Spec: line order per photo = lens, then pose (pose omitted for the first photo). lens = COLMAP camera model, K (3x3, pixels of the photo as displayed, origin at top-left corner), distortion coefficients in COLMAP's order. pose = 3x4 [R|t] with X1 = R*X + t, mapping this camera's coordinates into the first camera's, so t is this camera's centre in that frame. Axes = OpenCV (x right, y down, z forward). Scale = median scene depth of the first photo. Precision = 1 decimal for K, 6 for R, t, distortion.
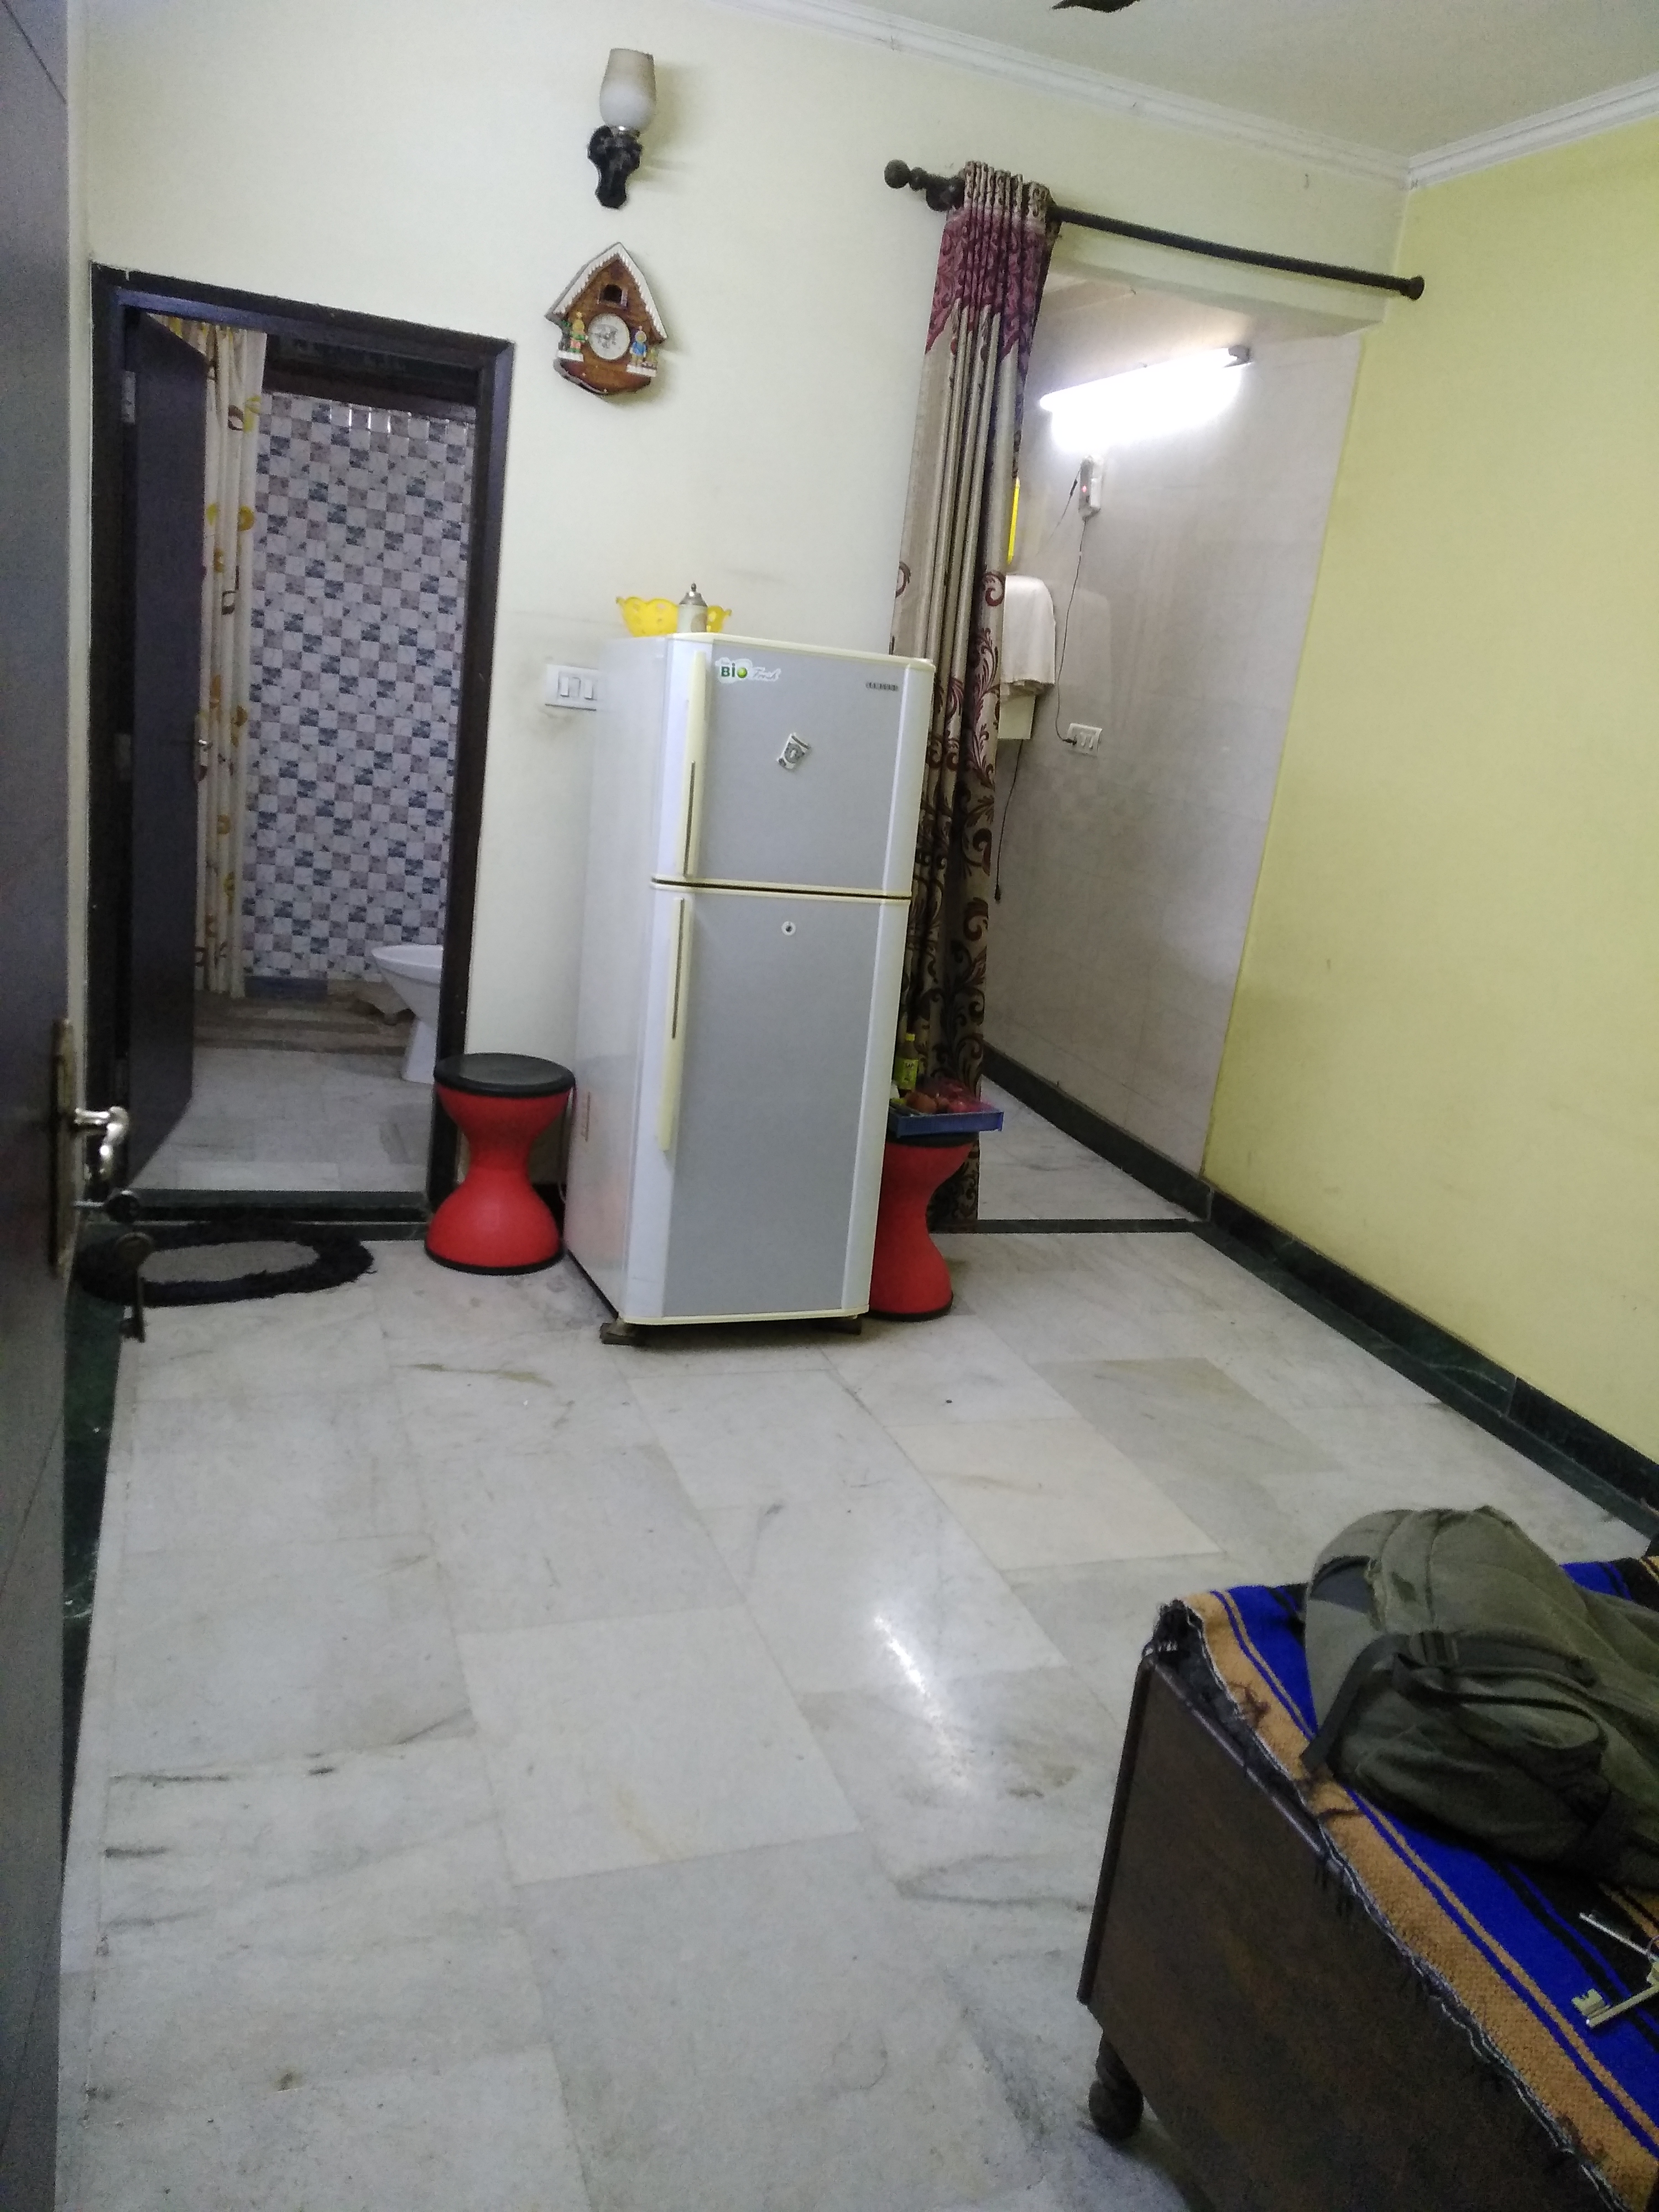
lens RADIAL K [[1690.6, 0, 860.2], [0, 1690.6, 1109.5], [0, 0, 1]] dist [0.074027, -0.136991]
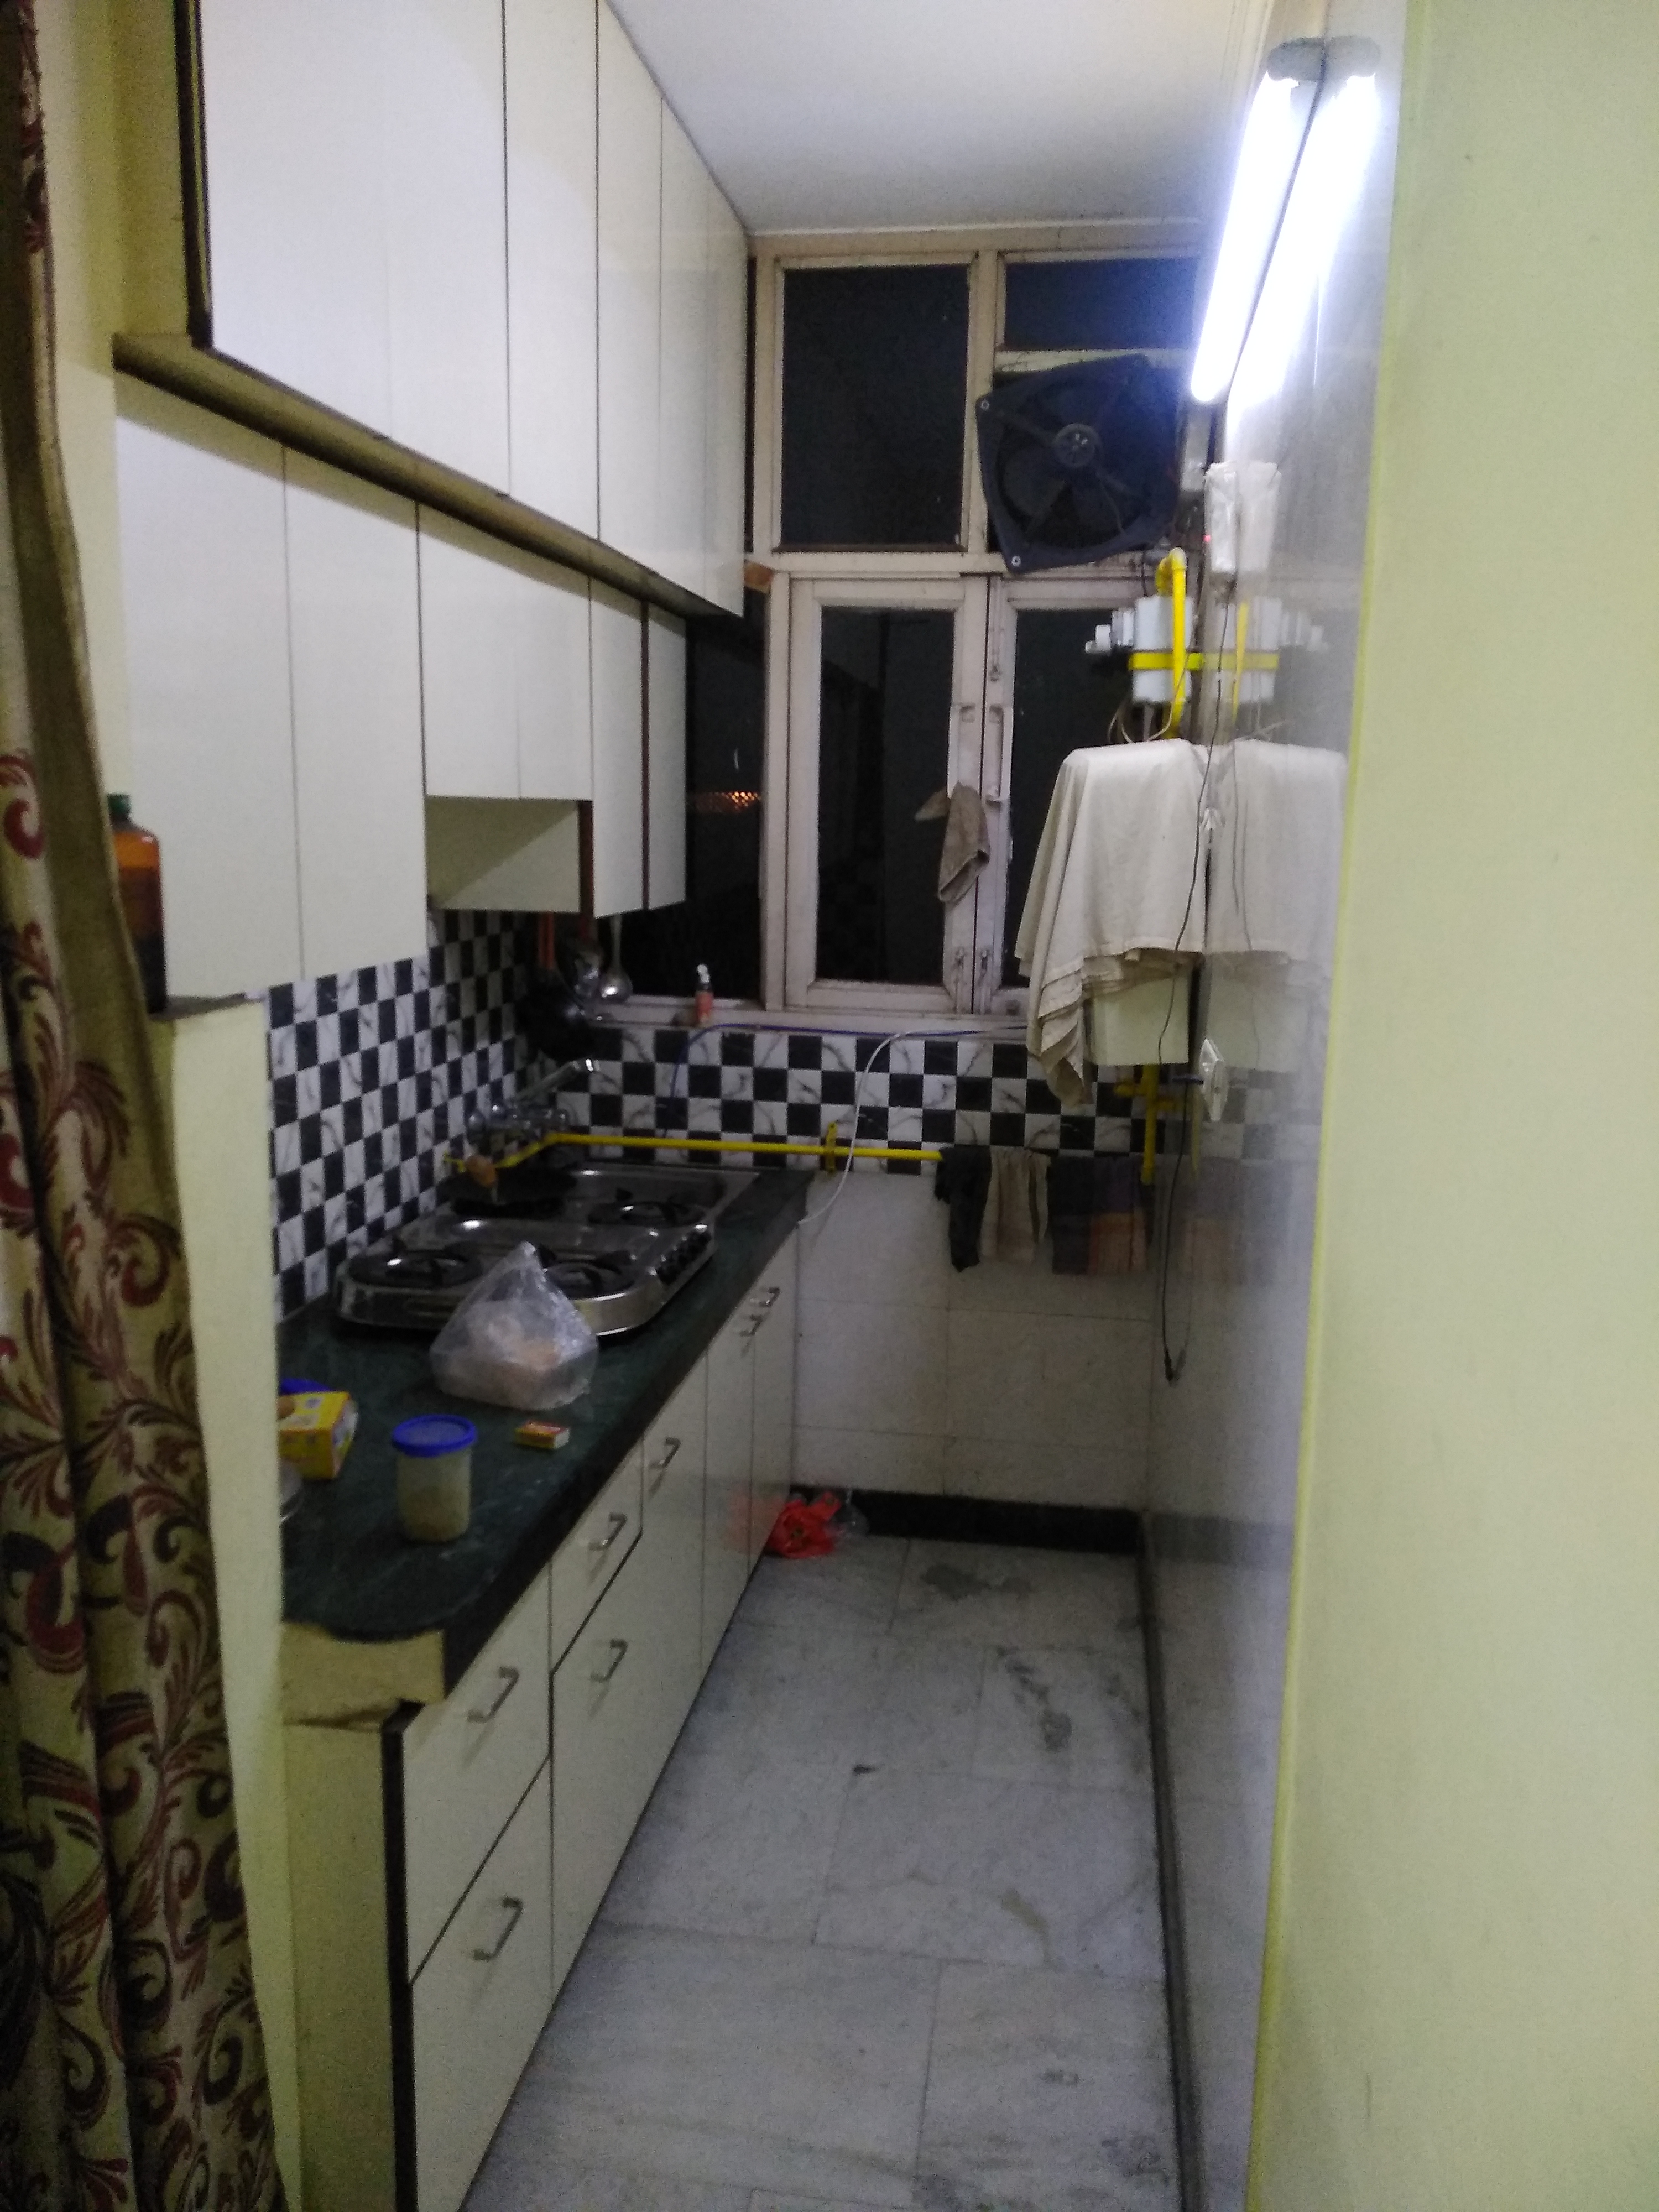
lens RADIAL K [[1713.3, 0, 829.5], [0, 1713.3, 1106.0], [0, 0, 1]] dist [0.044918, -0.060757]
pose [[0.867205, -0.023796, -0.497383, 0.339168], [-0.042724, 0.991618, -0.121933, -0.191735], [0.496115, 0.126991, 0.858920, 0.718329]]
